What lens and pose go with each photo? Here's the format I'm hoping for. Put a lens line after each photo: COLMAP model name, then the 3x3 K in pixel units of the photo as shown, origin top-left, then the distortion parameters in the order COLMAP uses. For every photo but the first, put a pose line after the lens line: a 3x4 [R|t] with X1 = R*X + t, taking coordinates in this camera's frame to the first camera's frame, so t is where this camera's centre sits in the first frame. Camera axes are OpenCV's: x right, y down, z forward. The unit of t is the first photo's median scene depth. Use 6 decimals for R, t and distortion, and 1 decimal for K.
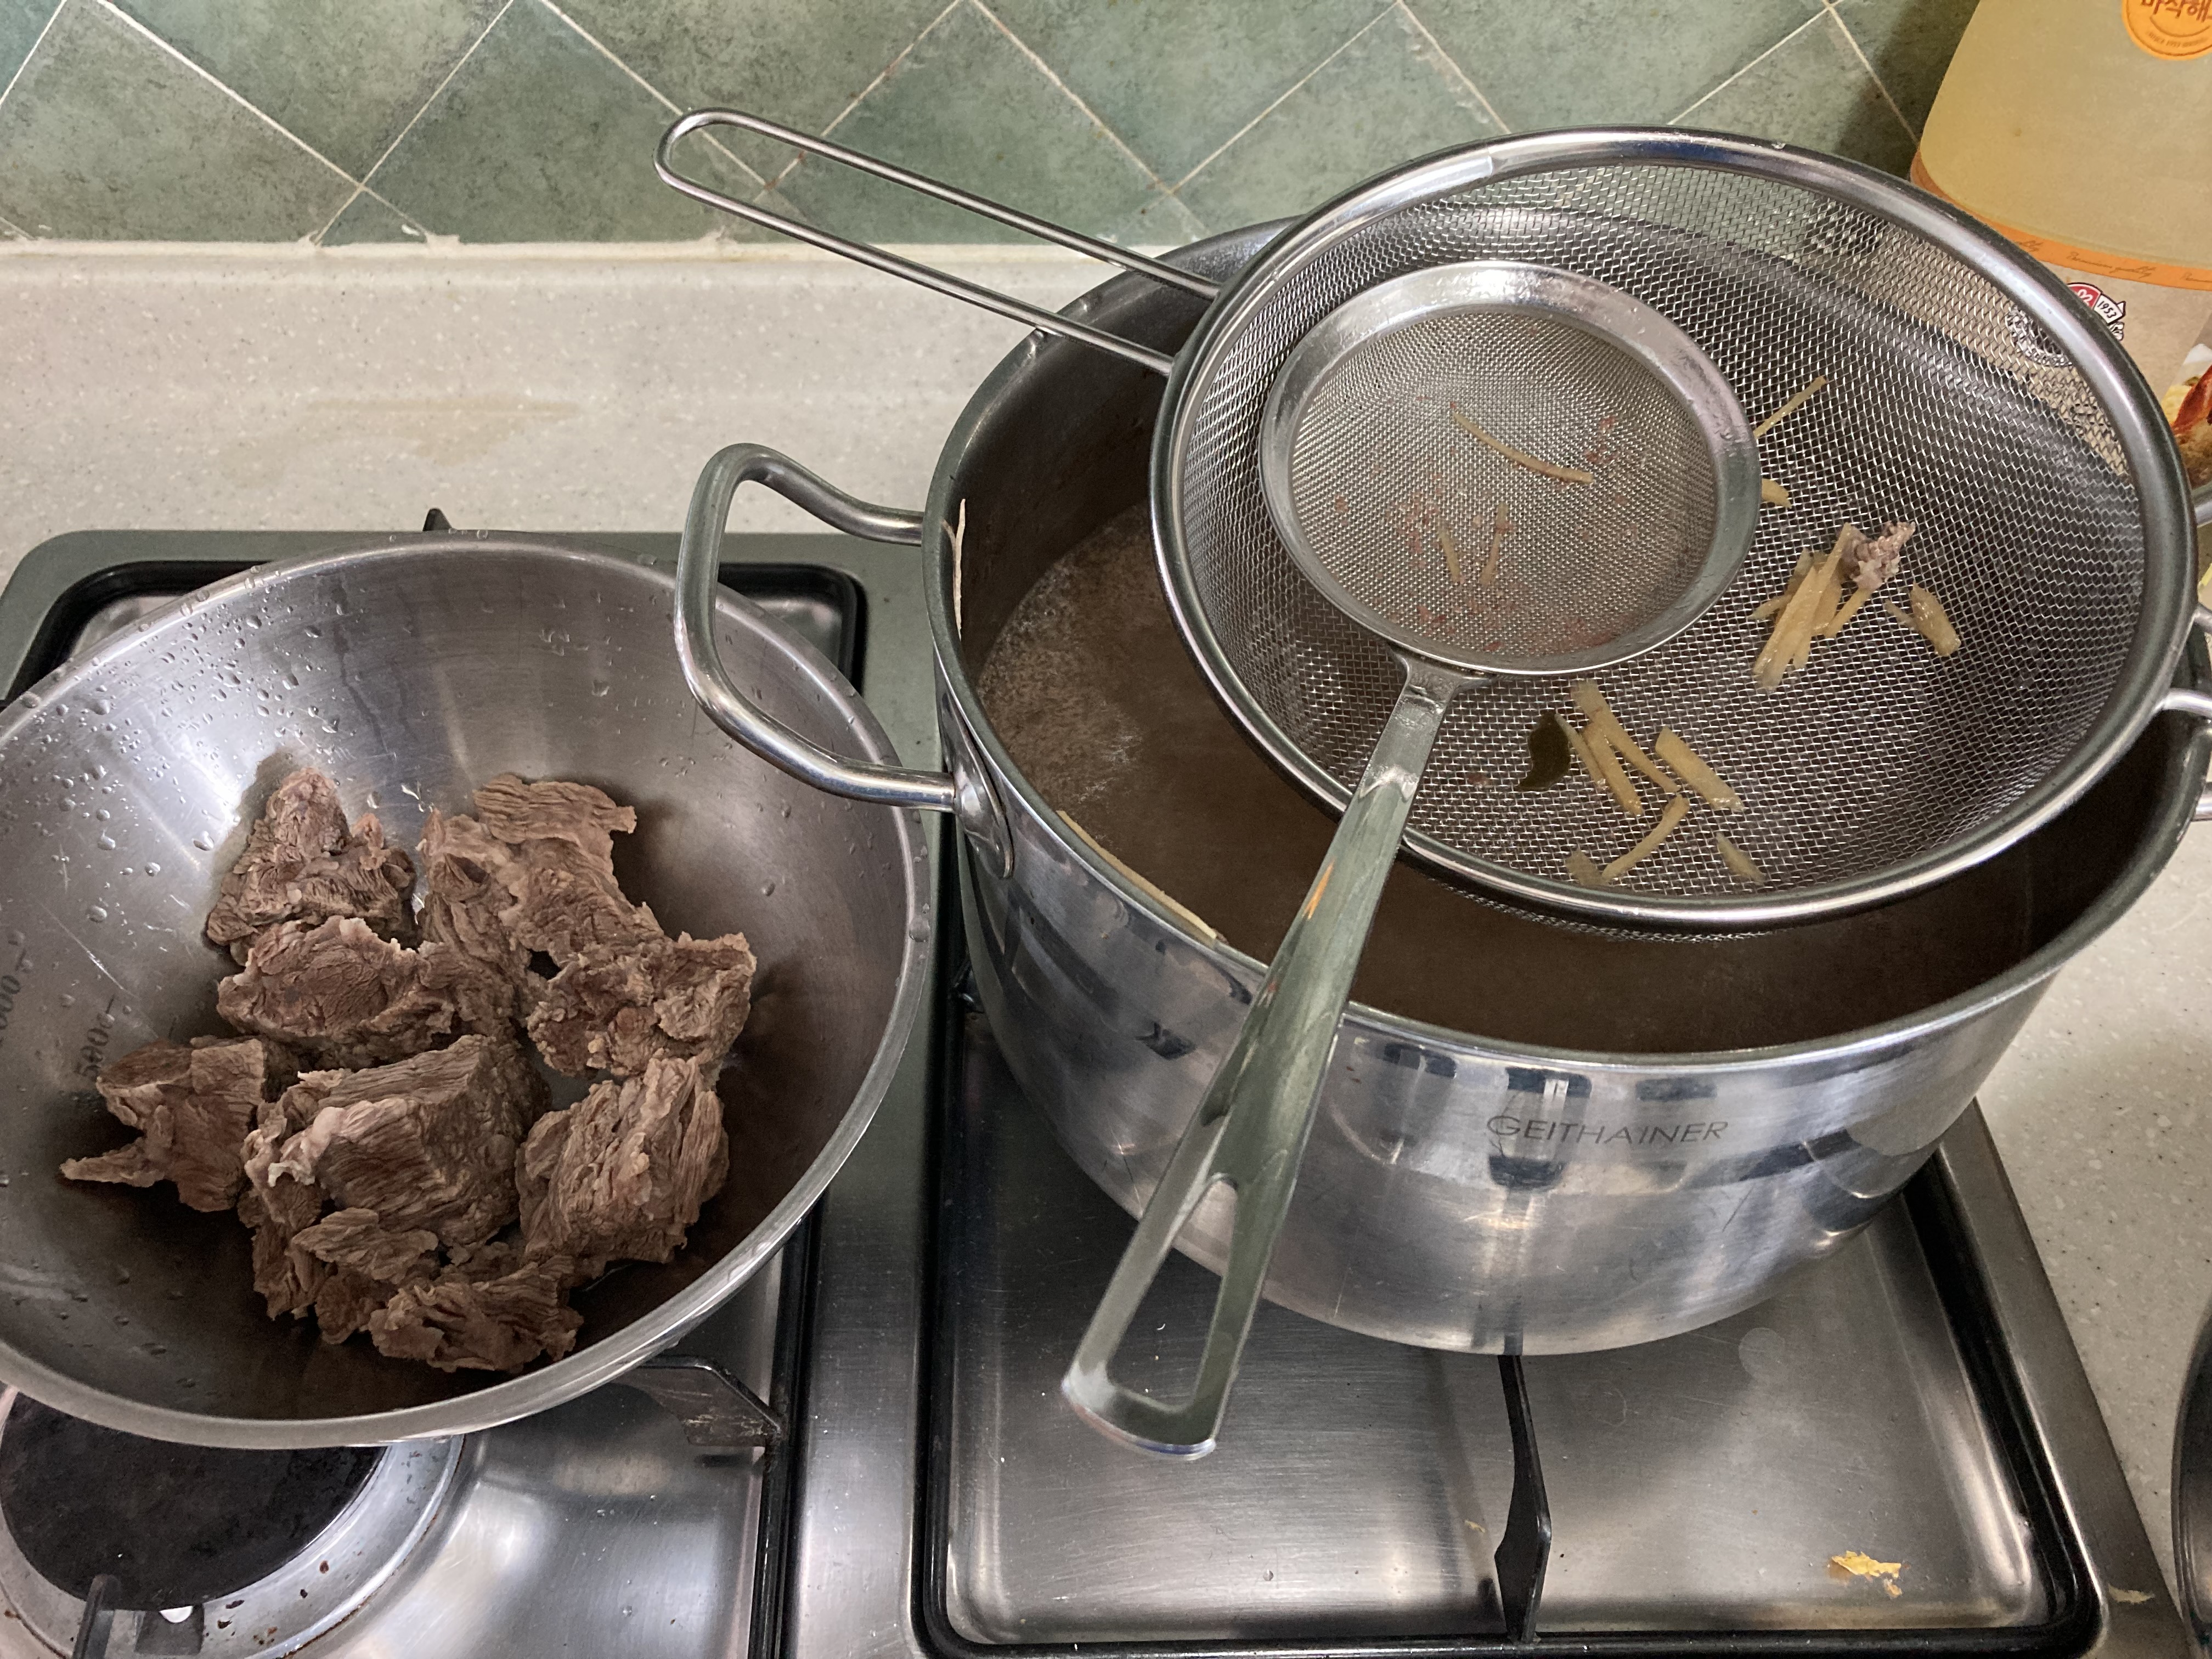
lens RADIAL K [[1773.1, 0, 1117.8], [0, 1773.1, 830.7], [0, 0, 1]] dist [0.000066, 0.005191]
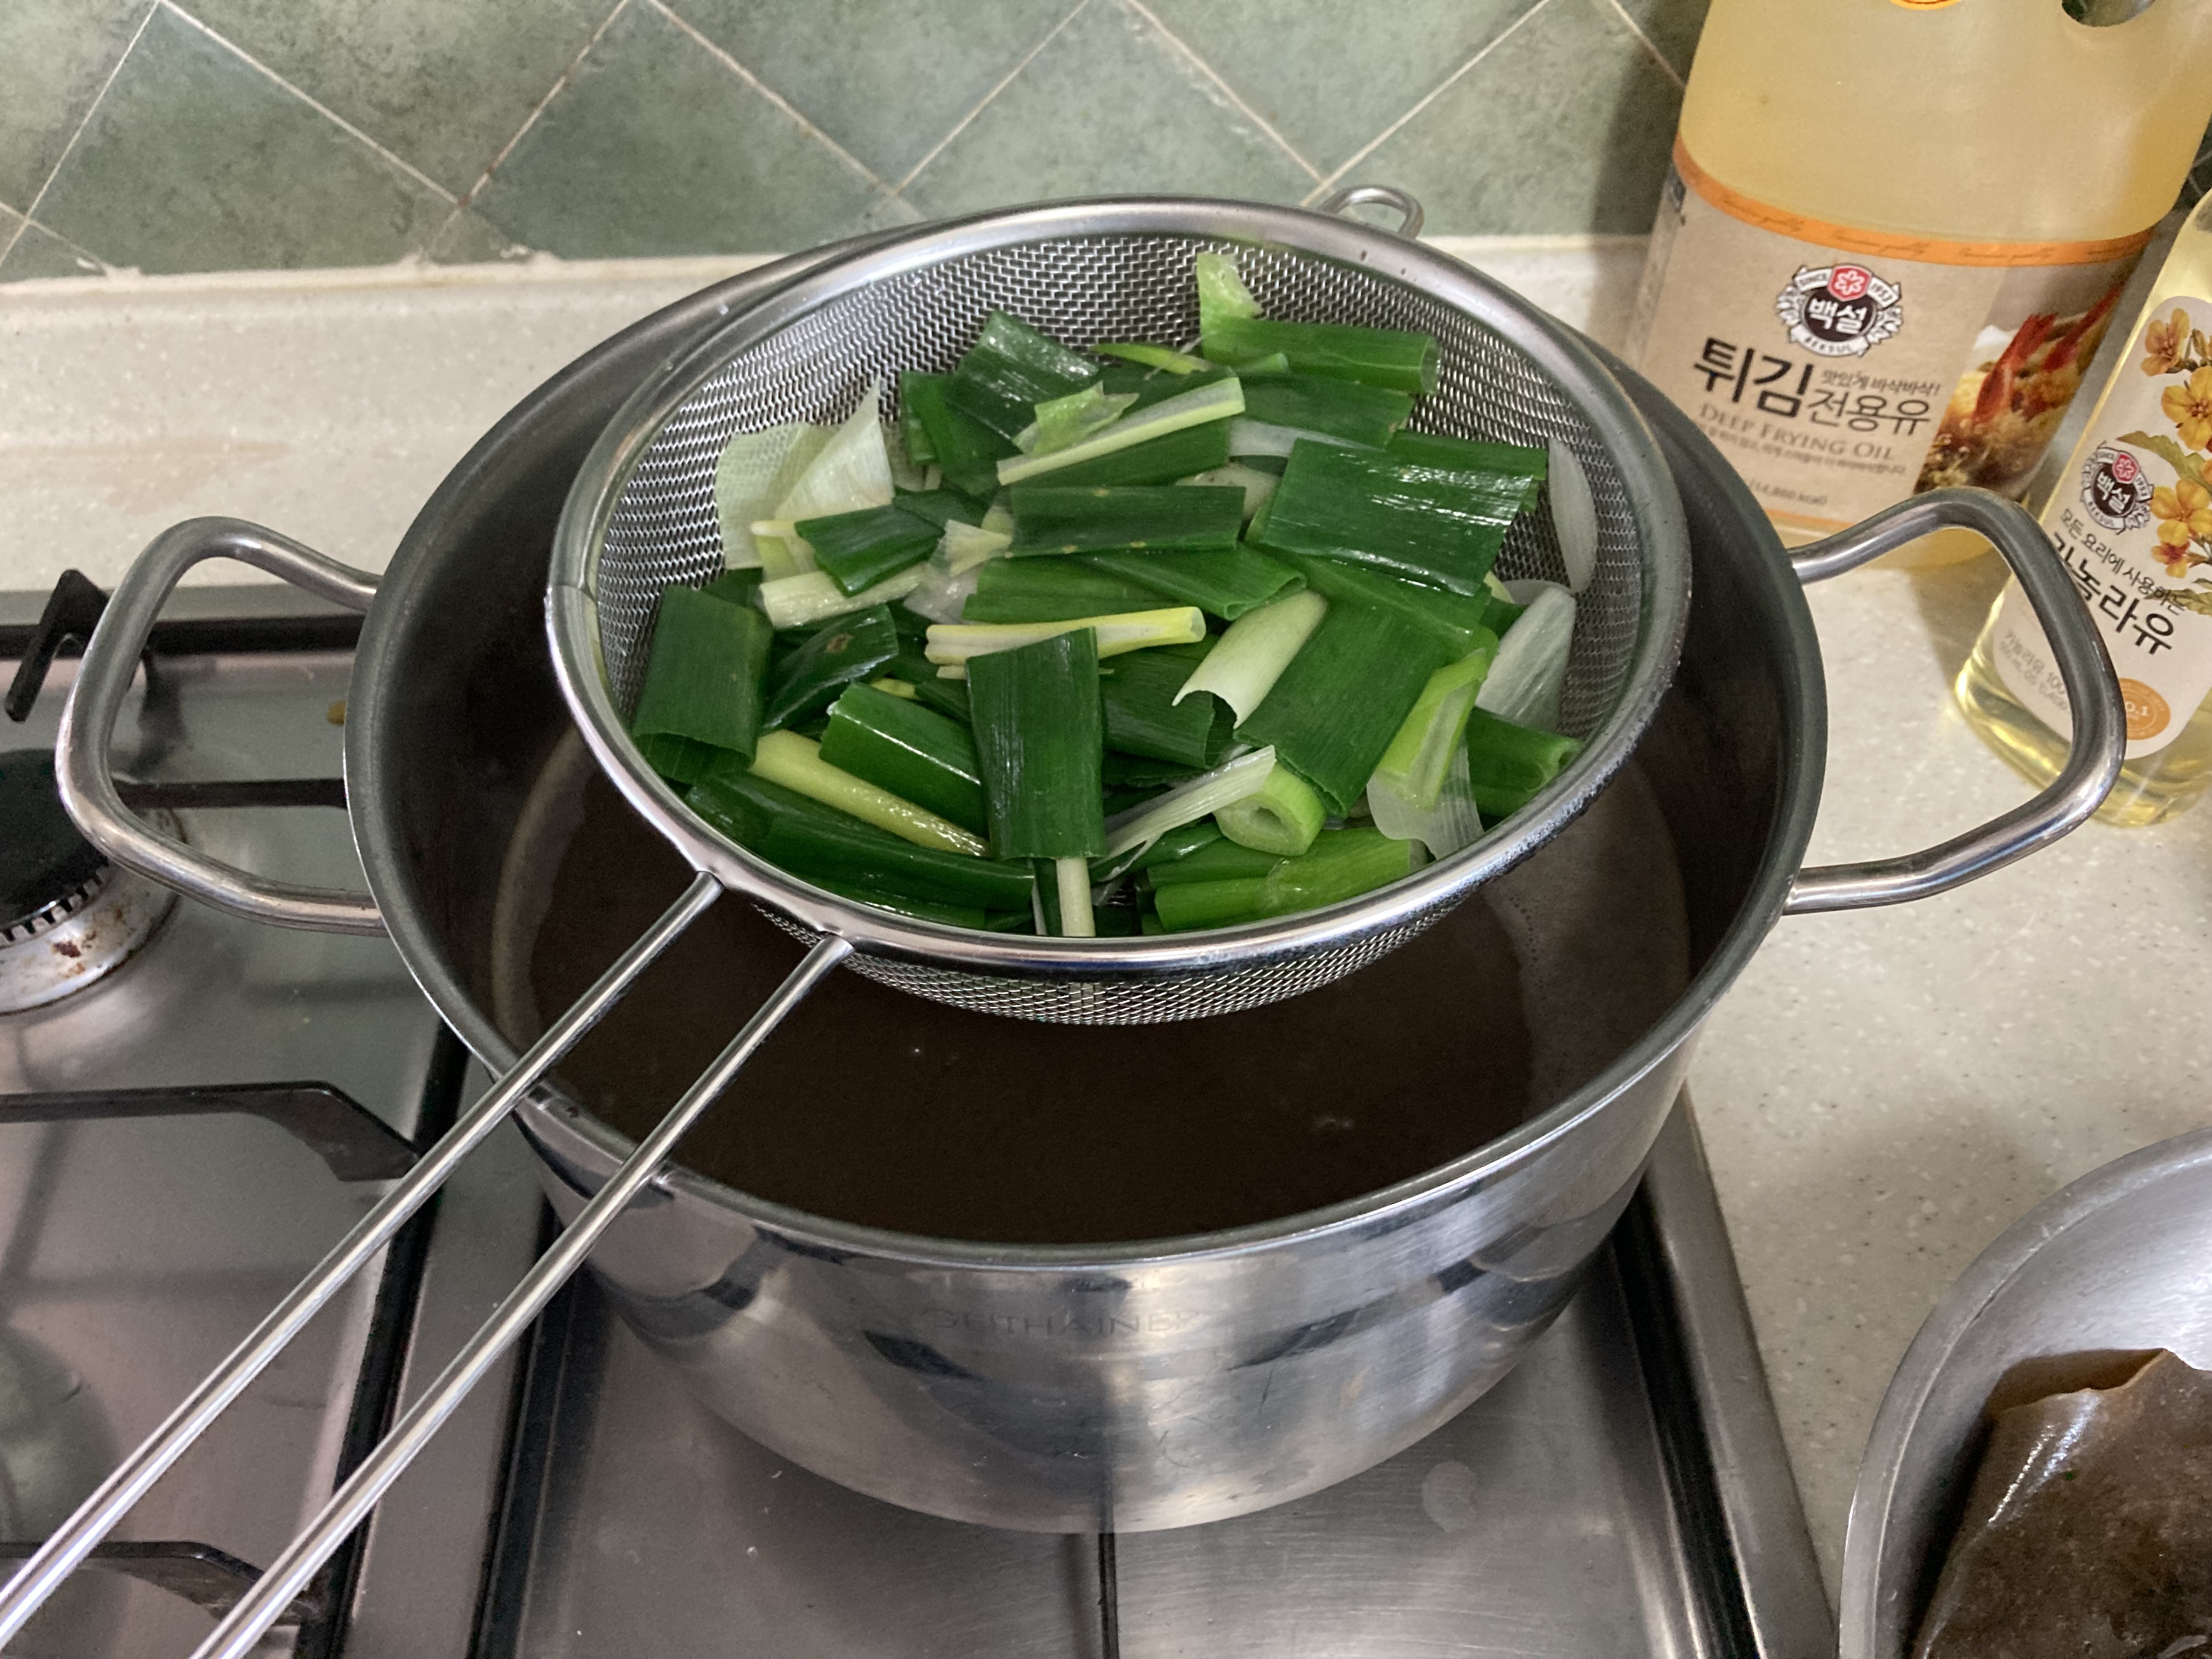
lens RADIAL K [[1782.7, 0, 1106.0], [0, 1782.7, 829.5], [0, 0, 1]] dist [-0.054774, 0.102128]
pose [[0.999239, -0.026498, -0.028610, 0.163168], [0.026793, 0.999592, 0.009947, -0.036274], [0.028335, -0.010706, 0.999541, 0.079484]]
